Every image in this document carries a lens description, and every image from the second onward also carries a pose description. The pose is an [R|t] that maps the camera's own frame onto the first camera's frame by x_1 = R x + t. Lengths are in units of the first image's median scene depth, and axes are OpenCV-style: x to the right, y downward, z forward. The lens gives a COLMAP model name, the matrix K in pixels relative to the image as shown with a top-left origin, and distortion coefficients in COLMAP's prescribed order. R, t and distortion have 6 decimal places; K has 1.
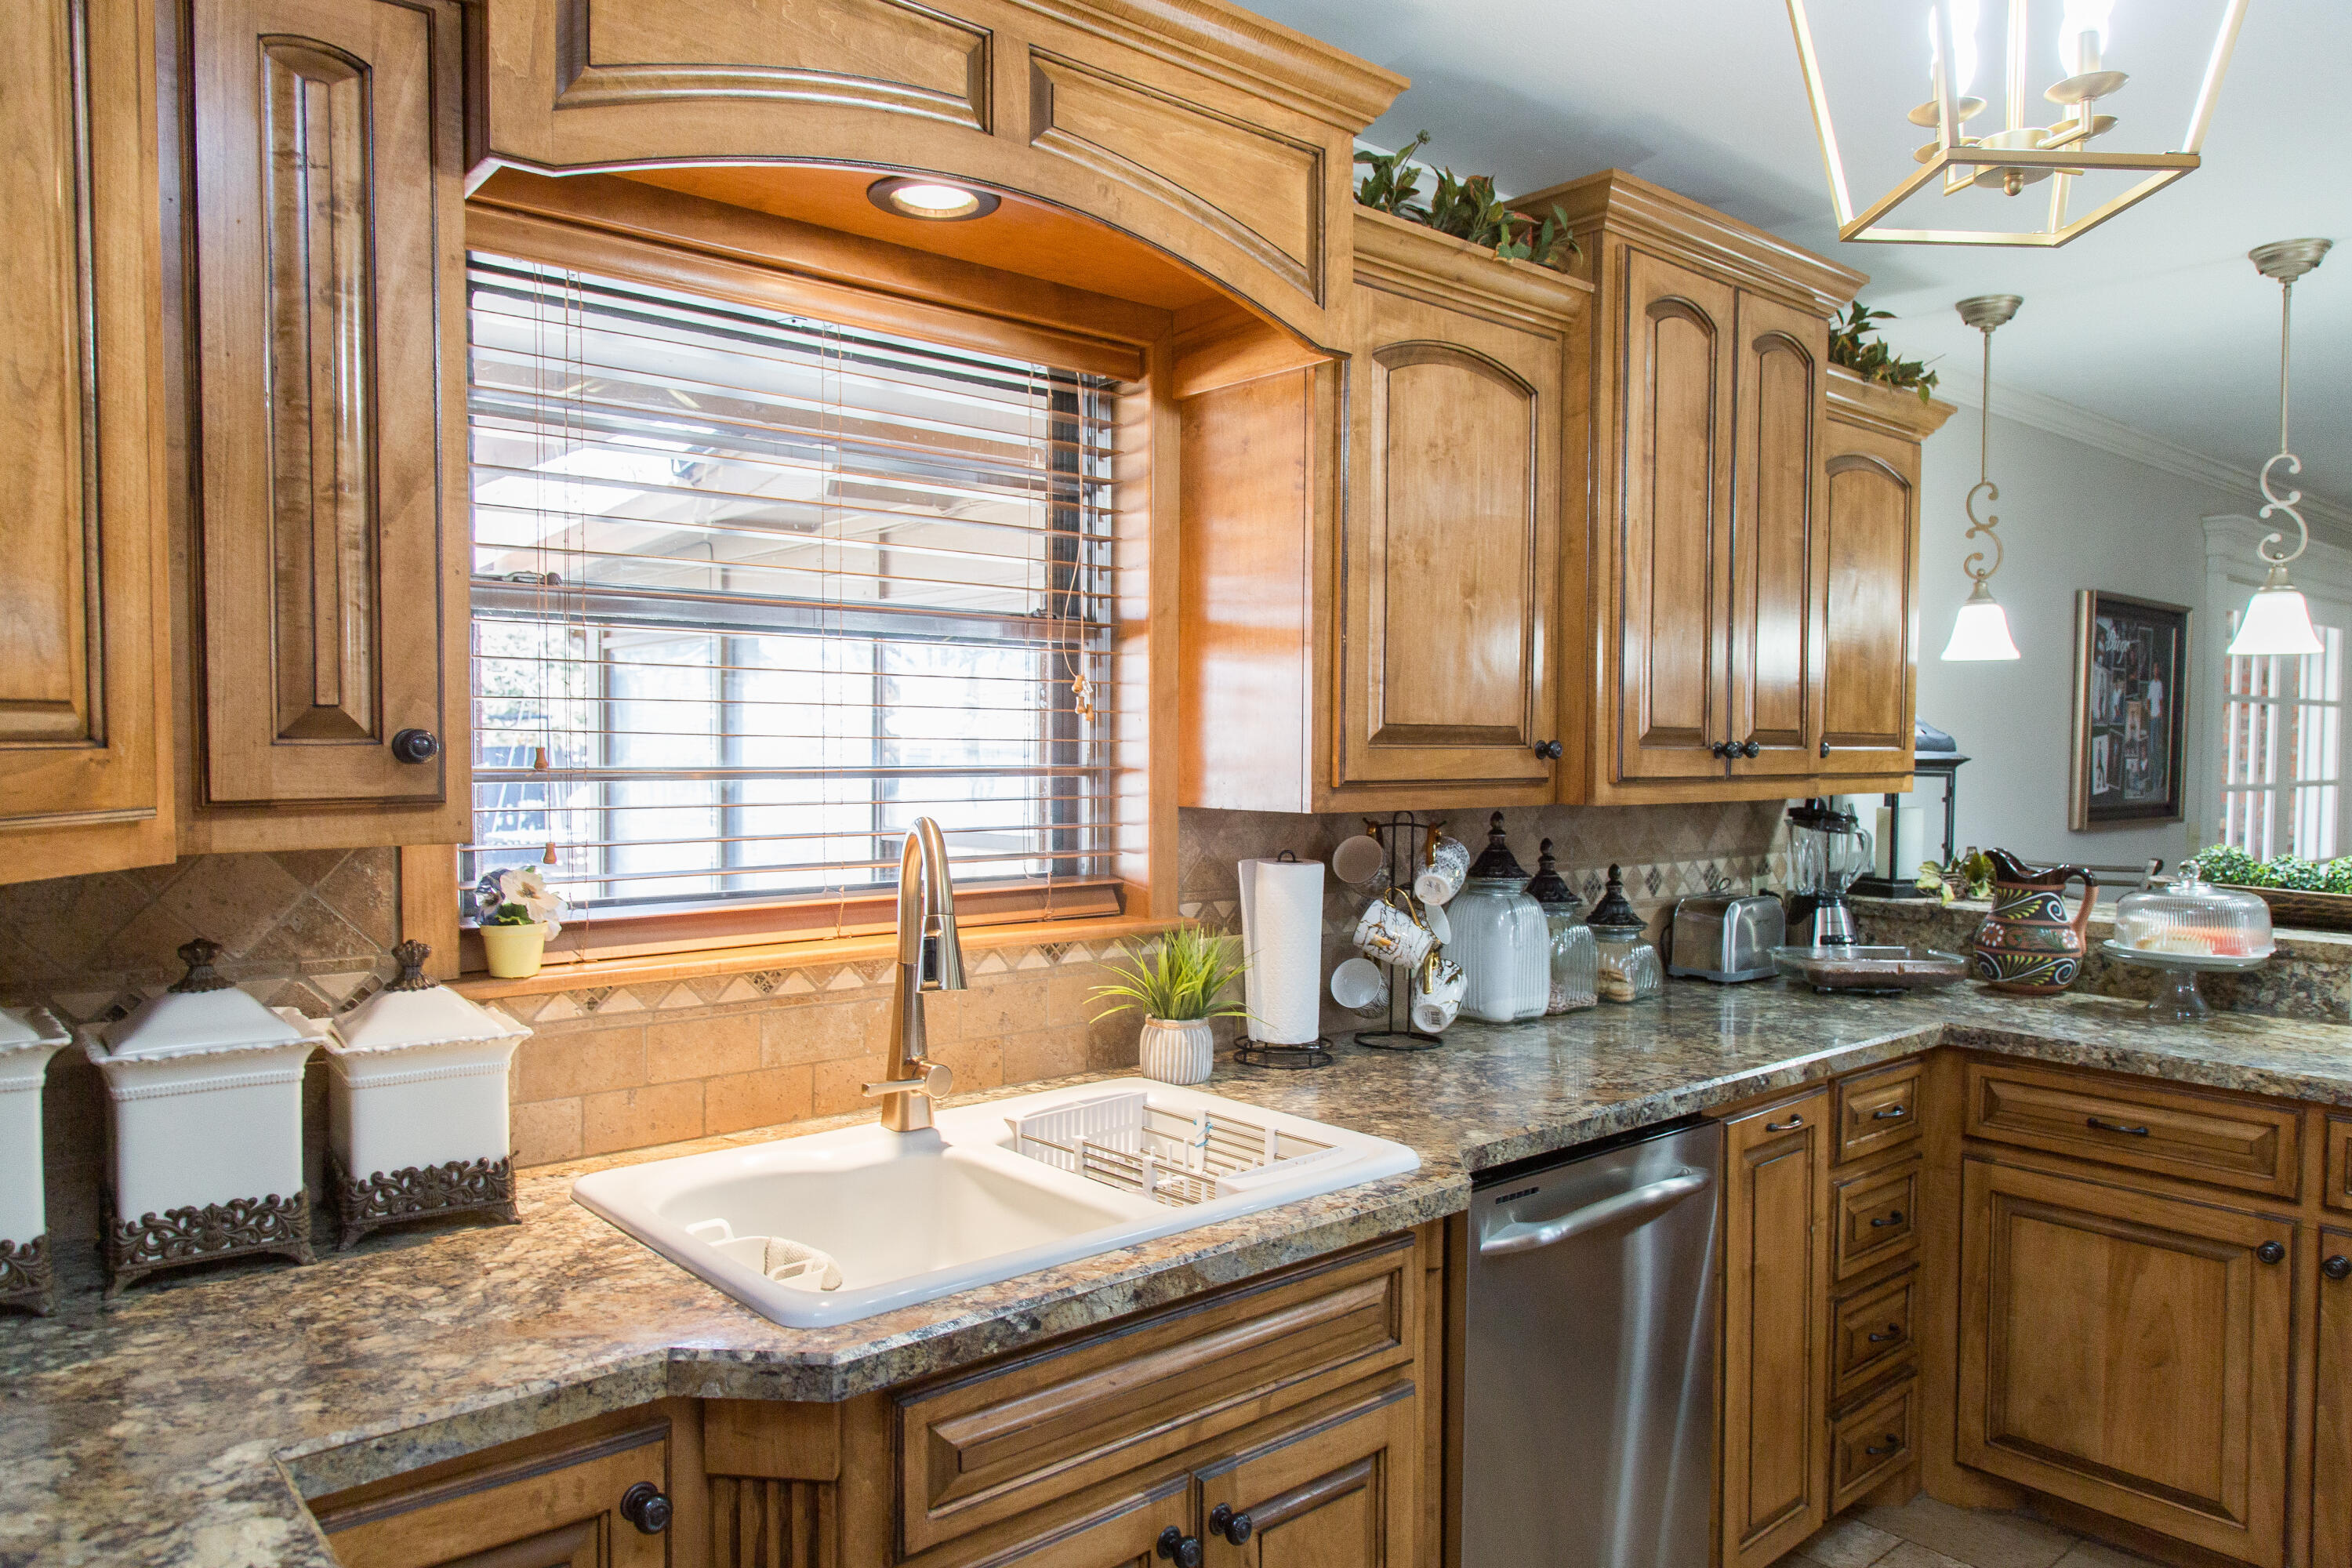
lens RADIAL K [[1554.8, 0, 1176.0], [0, 1554.8, 784.0], [0, 0, 1]] dist [-0.003668, -0.001569]
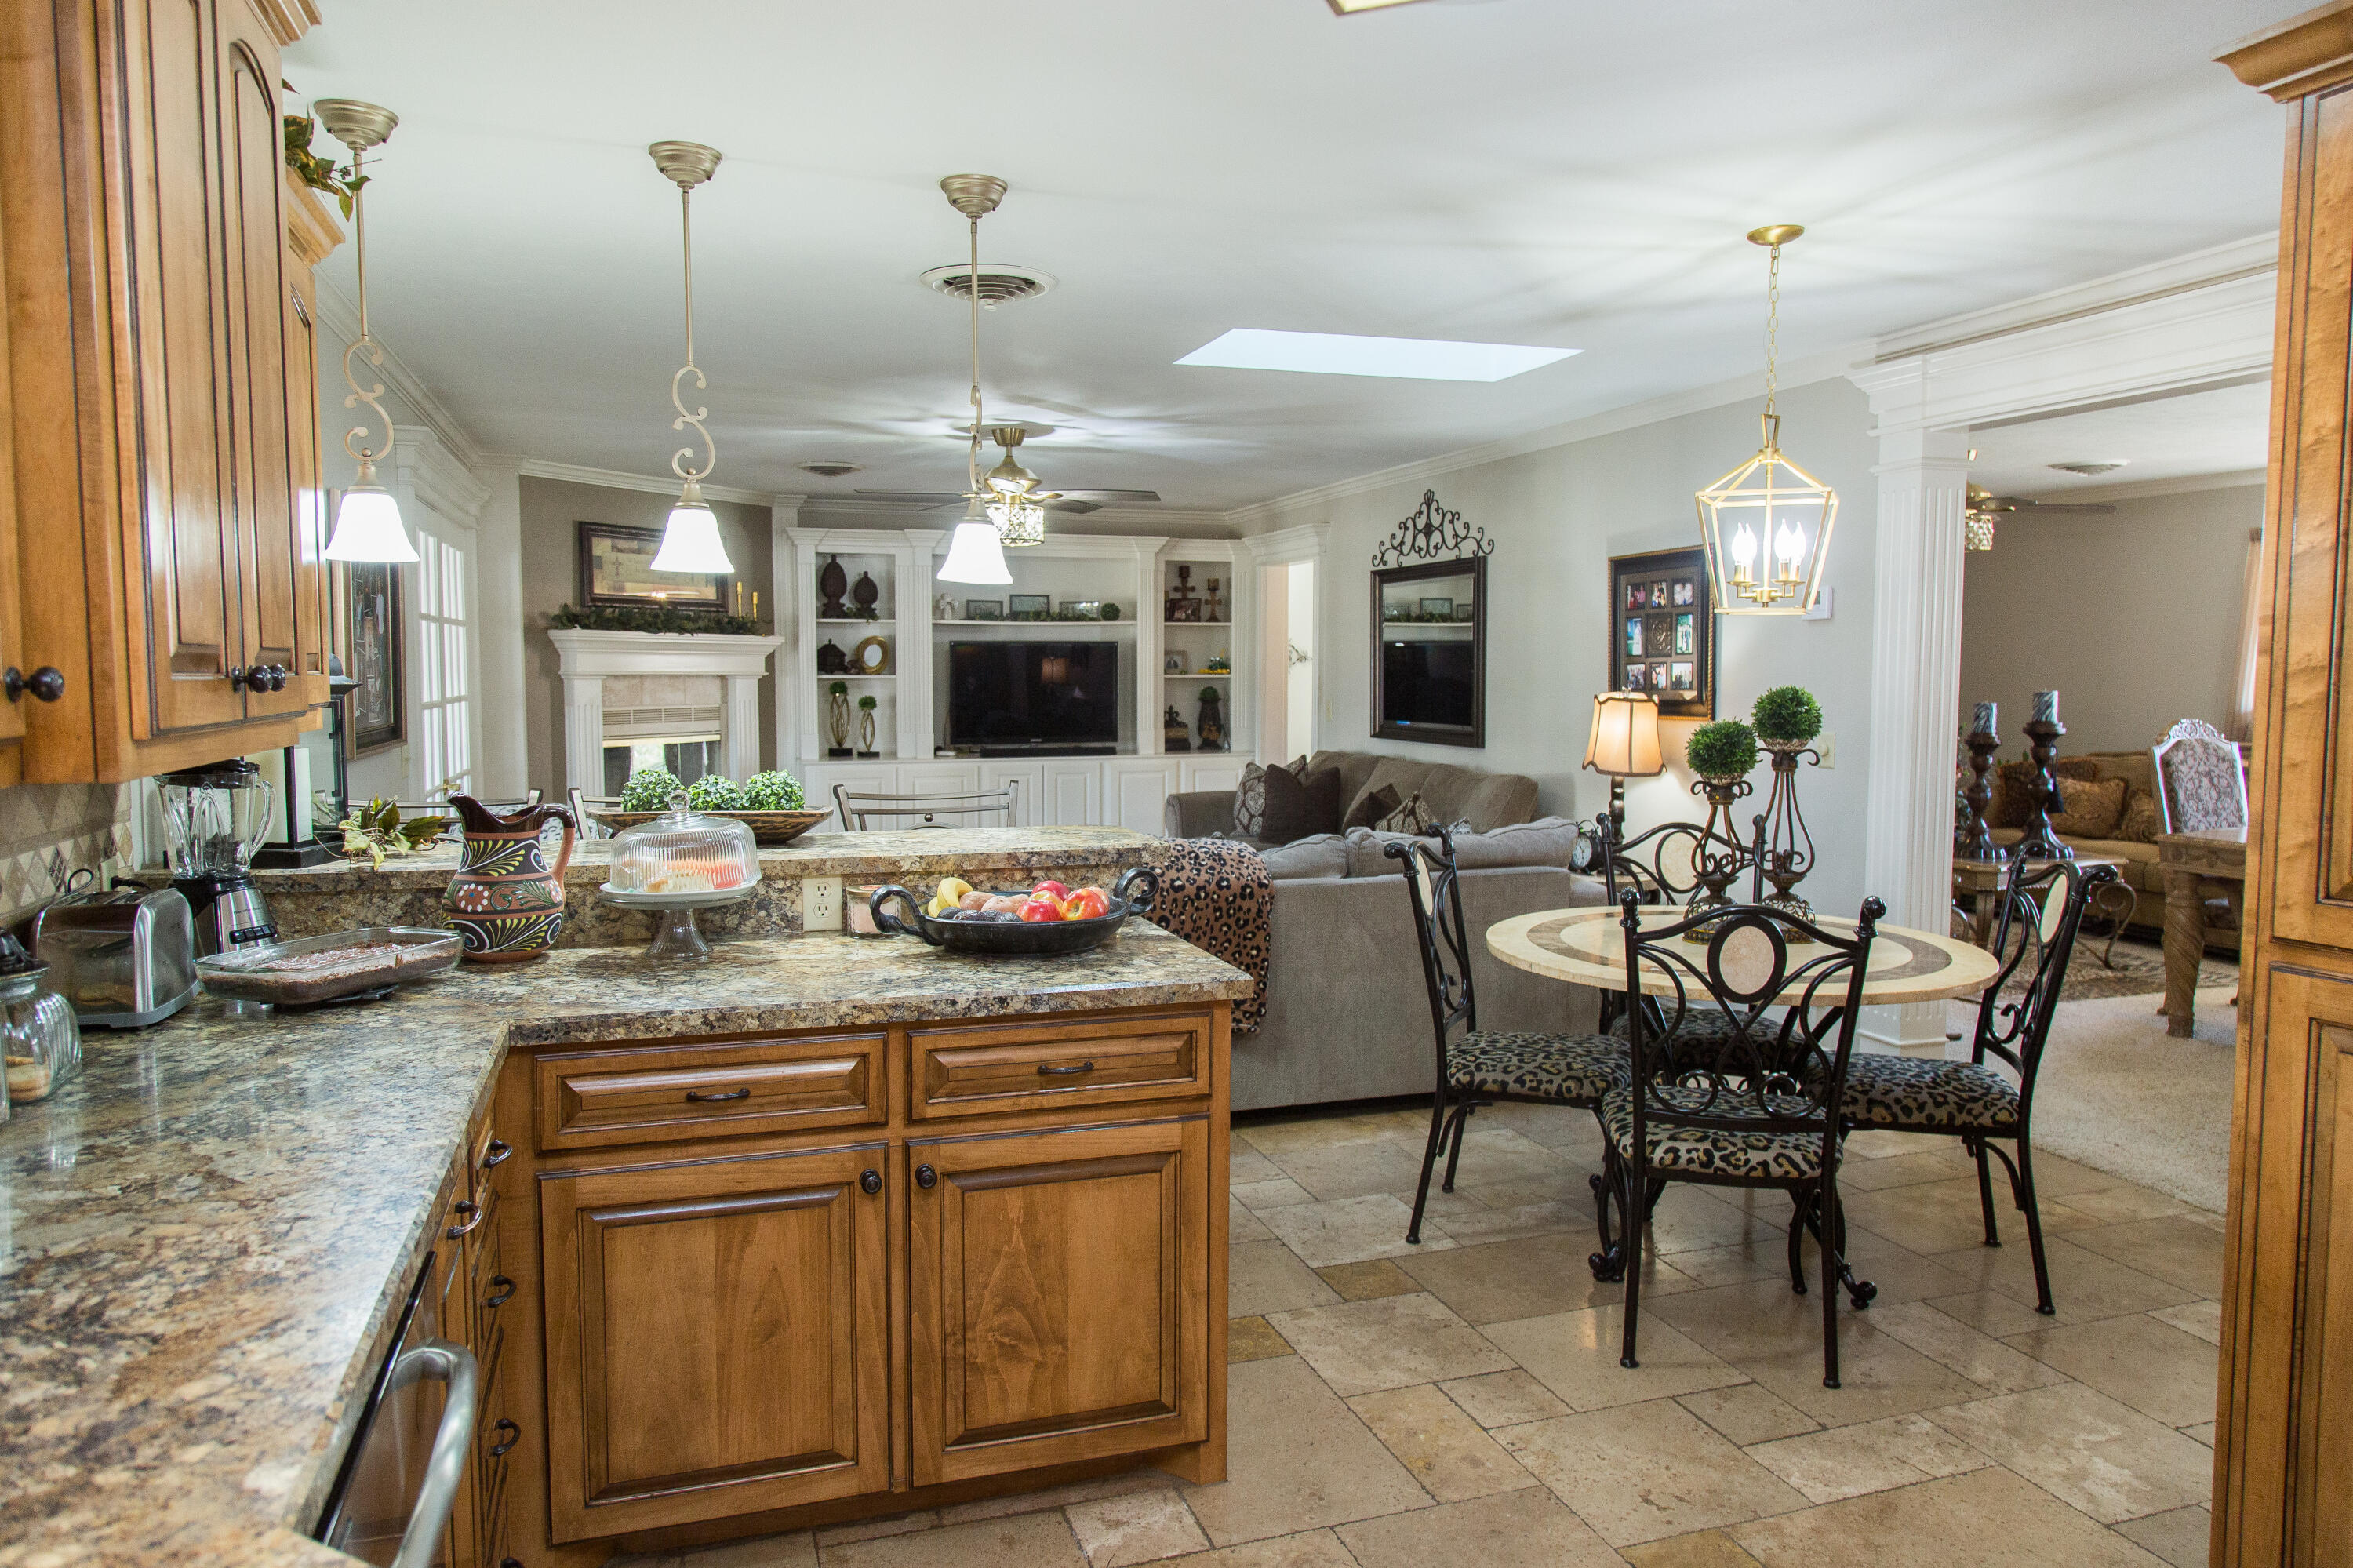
lens RADIAL K [[1535.2, 0, 1169.1], [0, 1535.2, 774.8], [0, 0, 1]] dist [-0.005330, -0.001750]
pose [[0.375681, -0.070909, 0.924032, -0.103367], [0.026014, 0.997483, 0.065969, -0.015223], [-0.926384, -0.000746, 0.376580, 0.444228]]
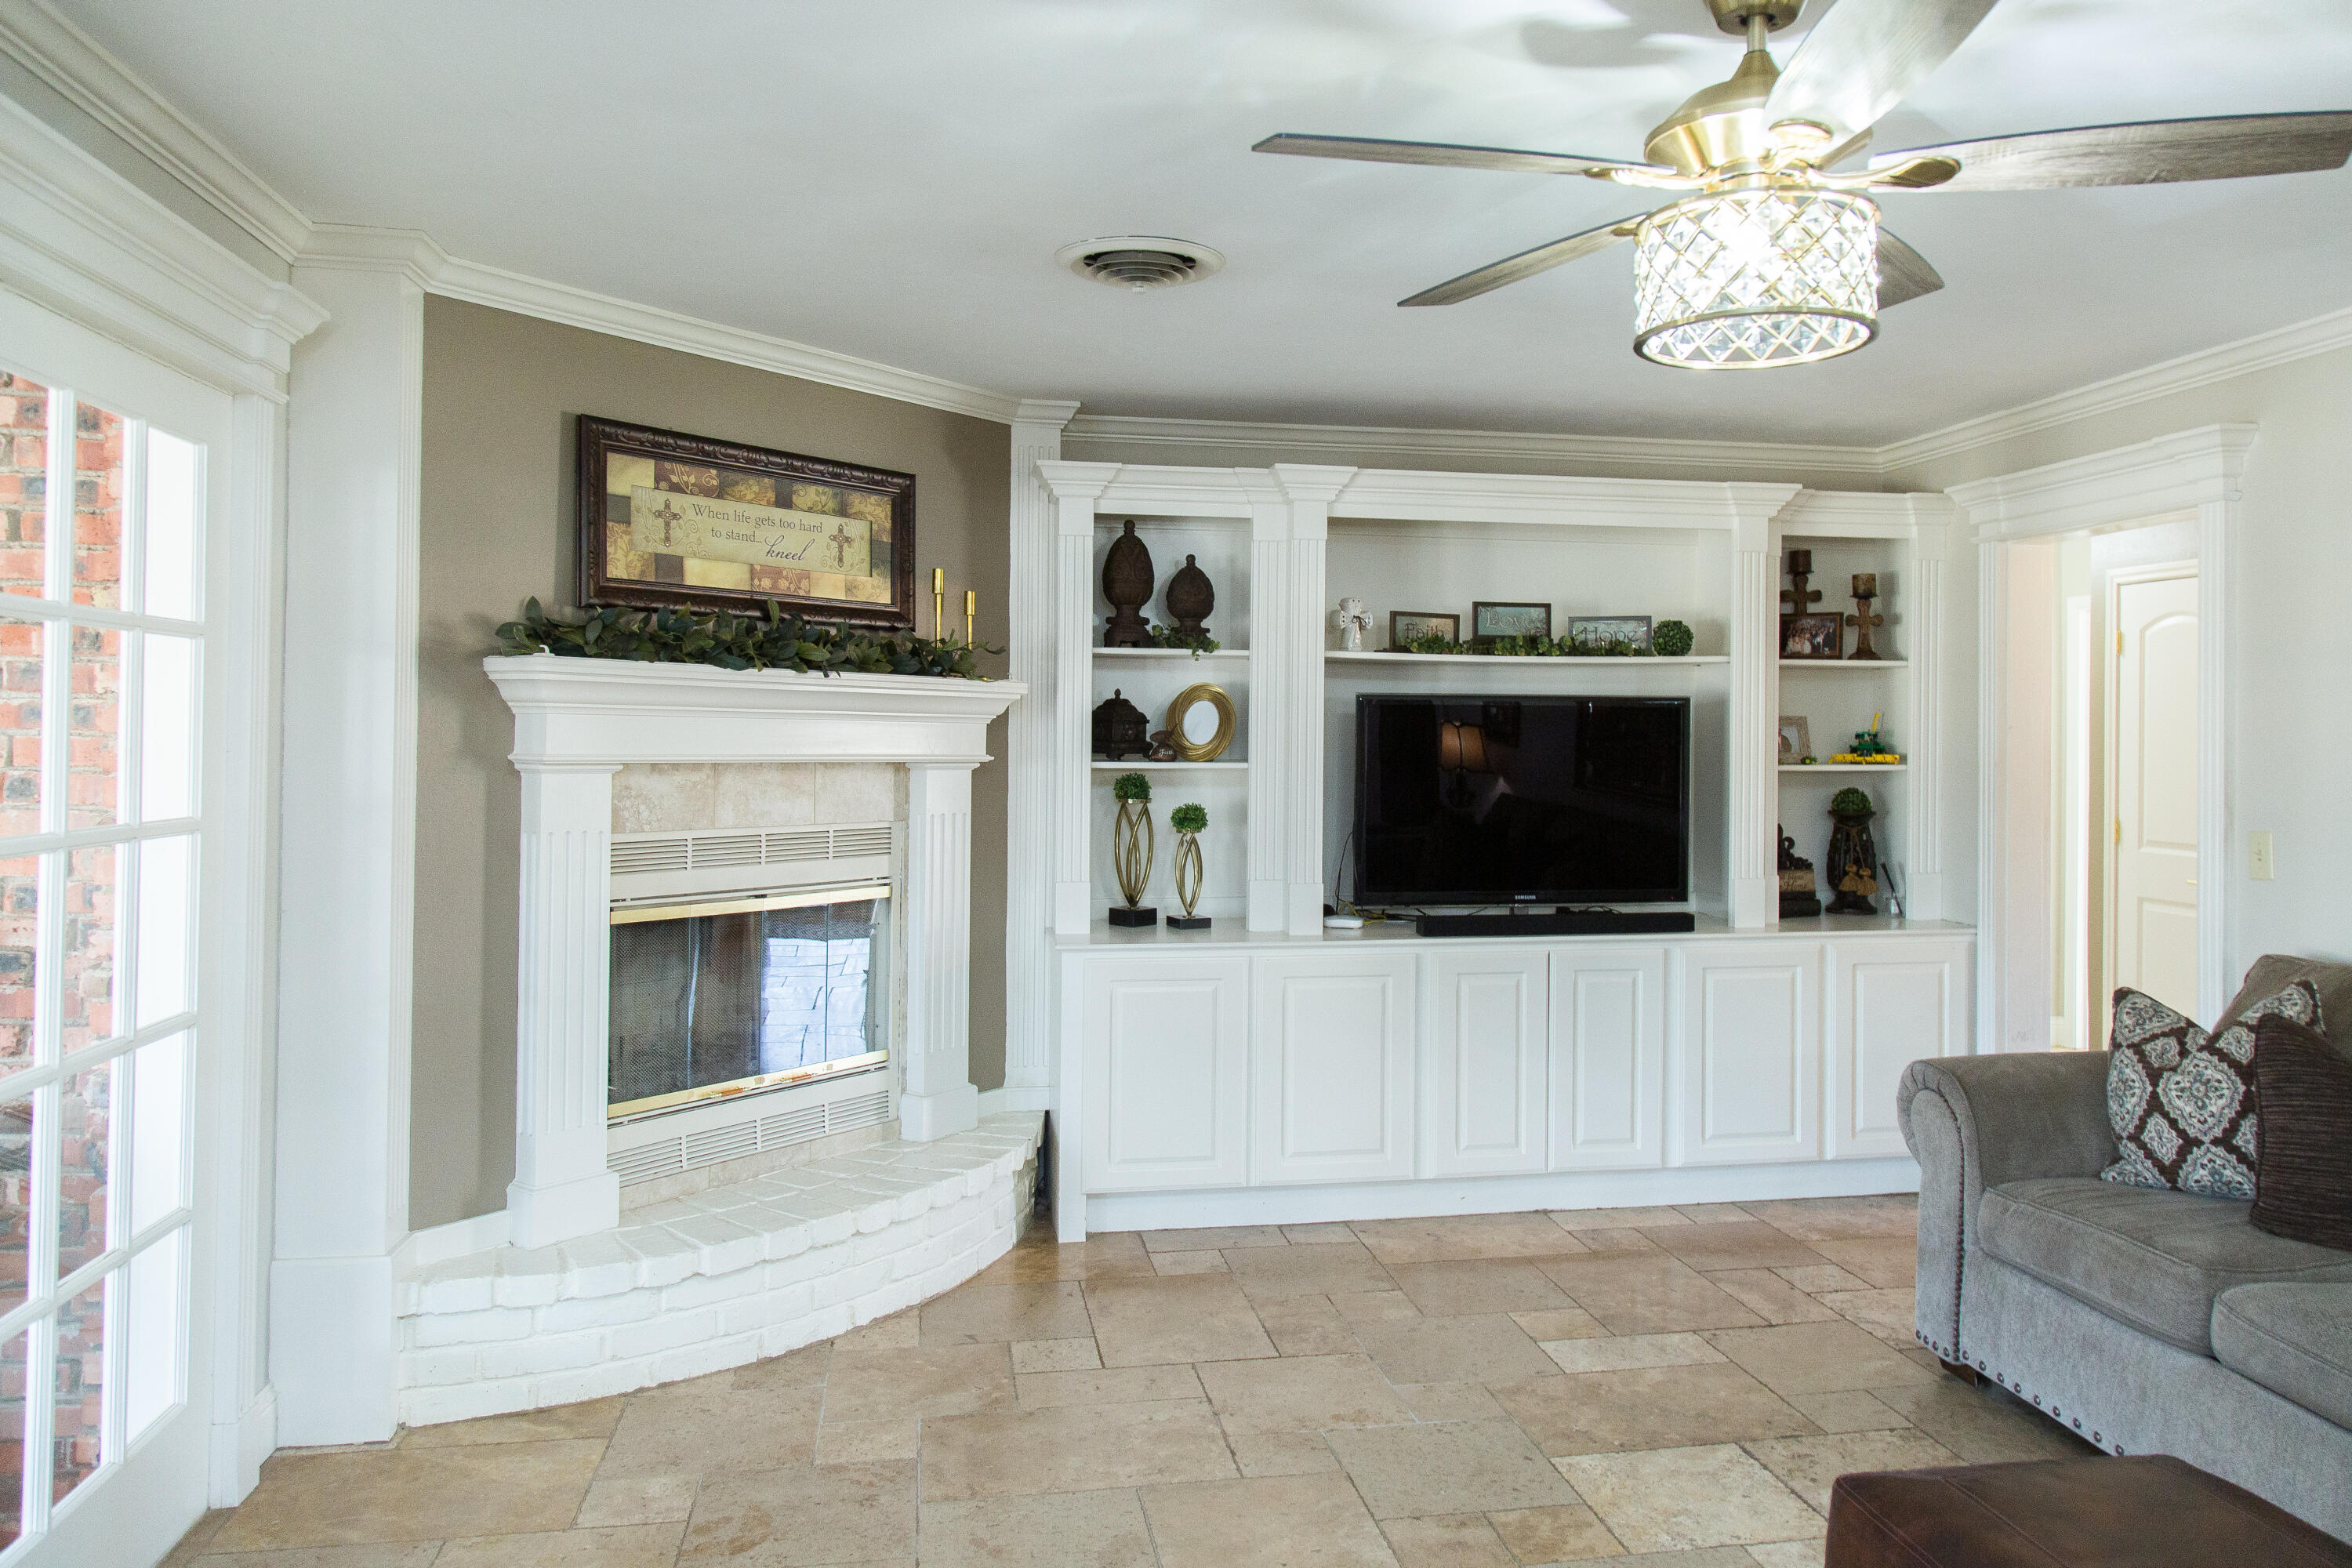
lens RADIAL K [[1651.9, 0, 1214.3], [0, 1651.9, 716.8], [0, 0, 1]] dist [0.000566, 0.001368]
pose [[0.503652, 0.008777, 0.863862, 1.375733], [0.018012, 0.999624, -0.020658, -0.042665], [-0.863719, 0.025965, 0.503305, 1.497209]]
